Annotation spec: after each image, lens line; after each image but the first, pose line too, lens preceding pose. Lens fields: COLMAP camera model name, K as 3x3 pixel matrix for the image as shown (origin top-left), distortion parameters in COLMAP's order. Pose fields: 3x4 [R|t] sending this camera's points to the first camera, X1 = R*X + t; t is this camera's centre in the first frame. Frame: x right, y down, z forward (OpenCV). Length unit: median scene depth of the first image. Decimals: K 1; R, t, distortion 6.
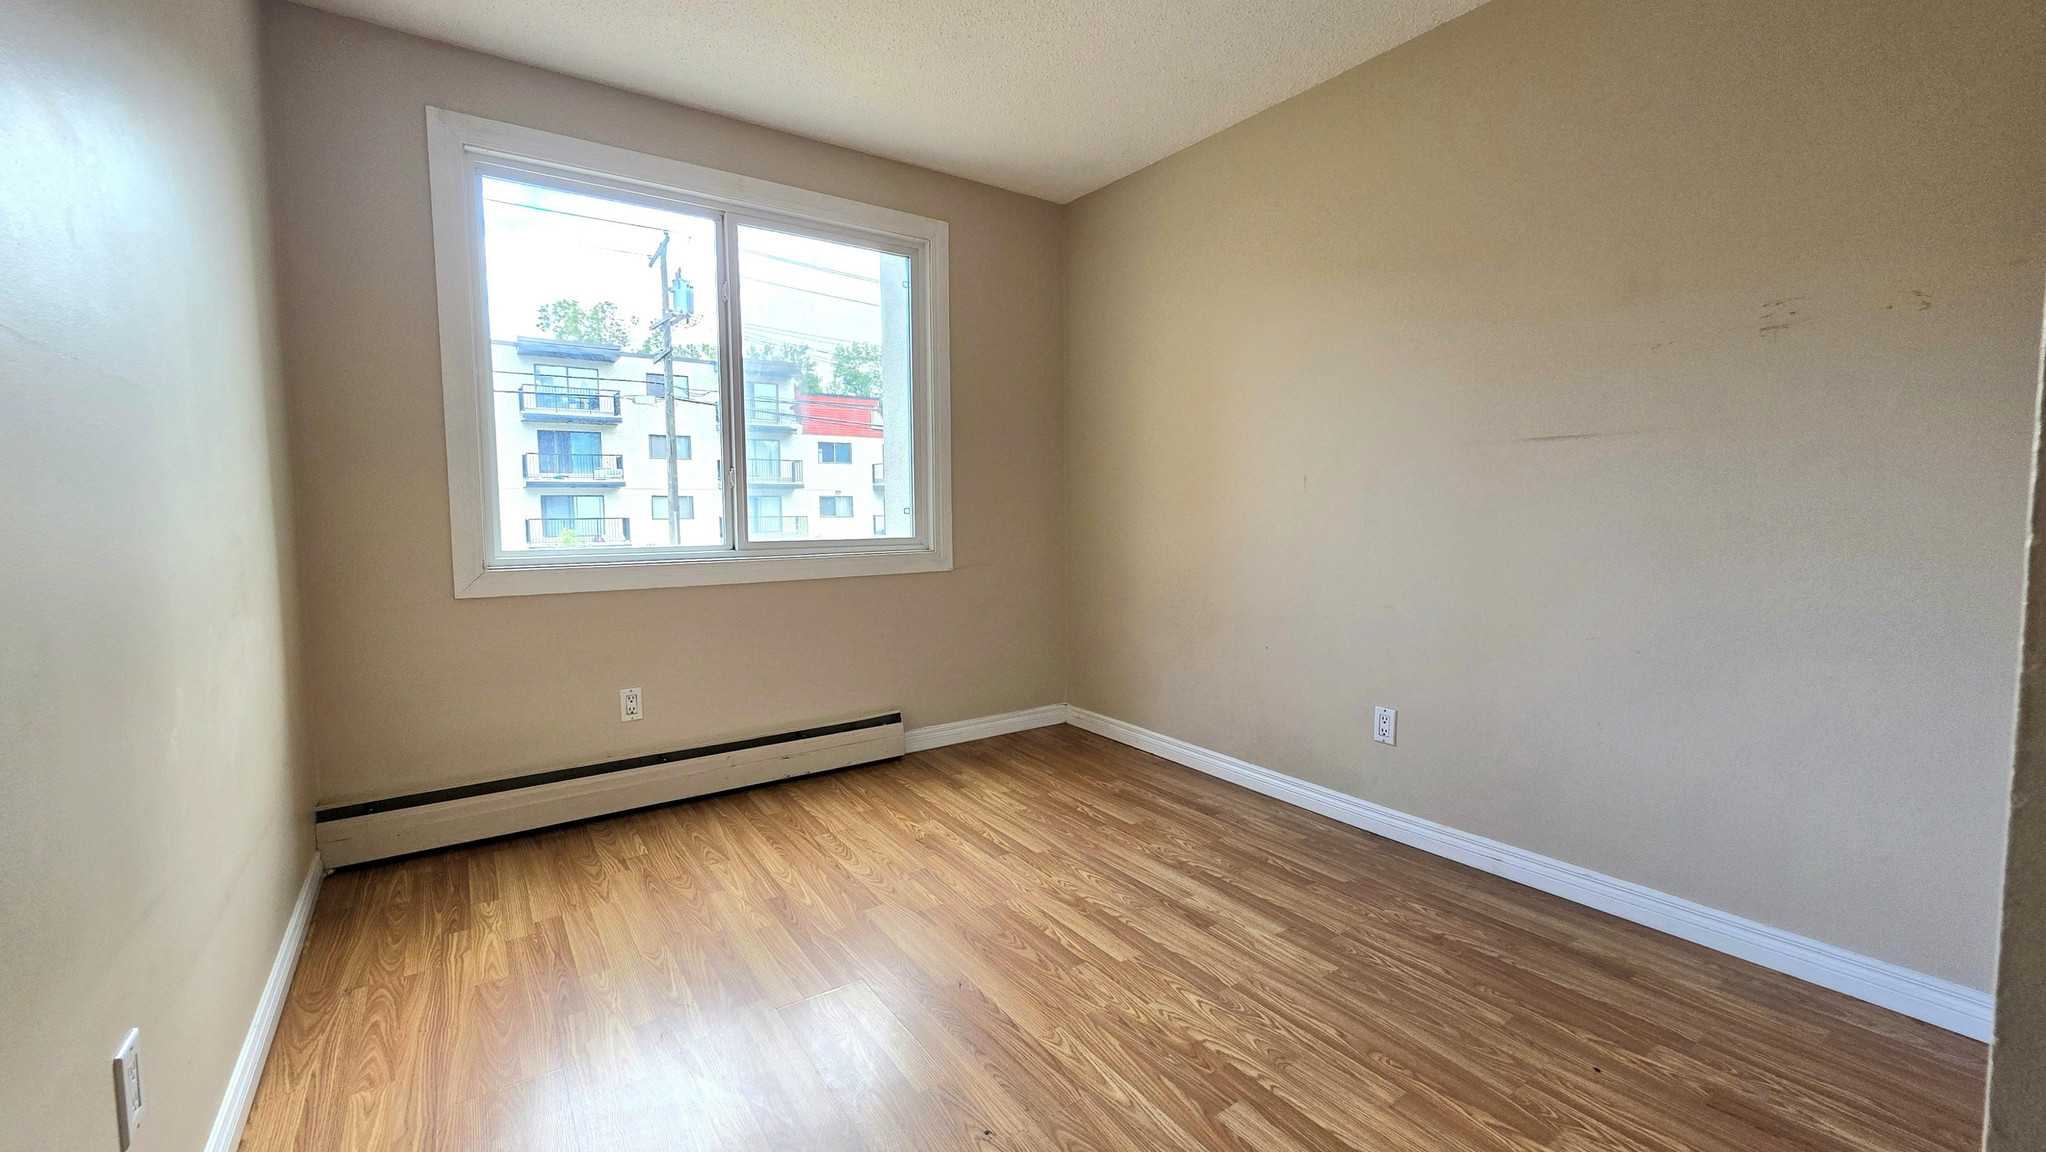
lens RADIAL K [[817.3, 0, 1019.0], [0, 817.3, 572.8], [0, 0, 1]] dist [-0.002734, 0.000398]
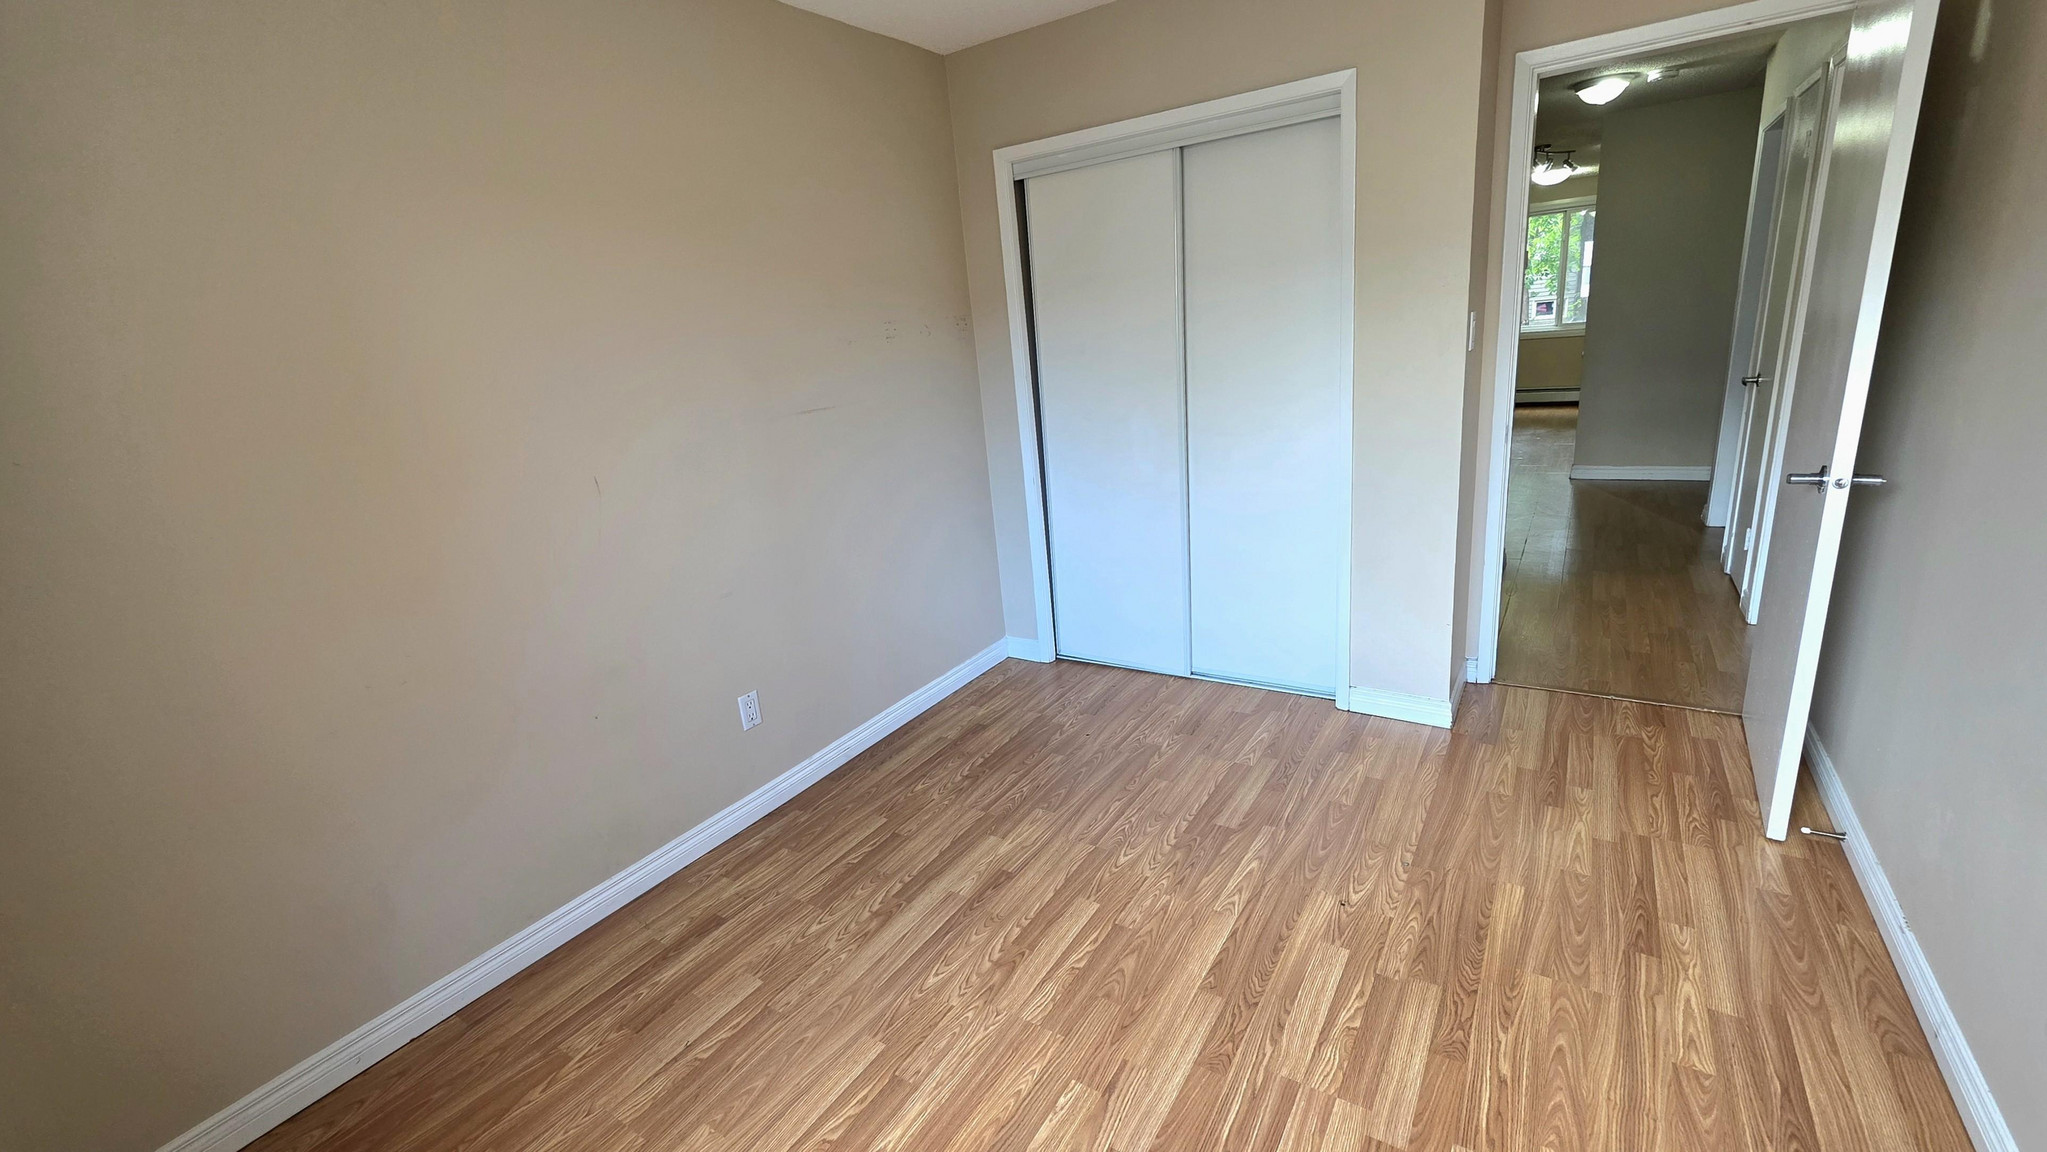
lens RADIAL K [[817.7, 0, 1019.5], [0, 817.7, 572.8], [0, 0, 1]] dist [-0.002734, 0.000398]
pose [[-0.367232, -0.224321, 0.902674, -0.651100], [0.163942, 0.939678, 0.300213, -0.265879], [-0.915567, 0.258234, -0.308305, 1.168022]]
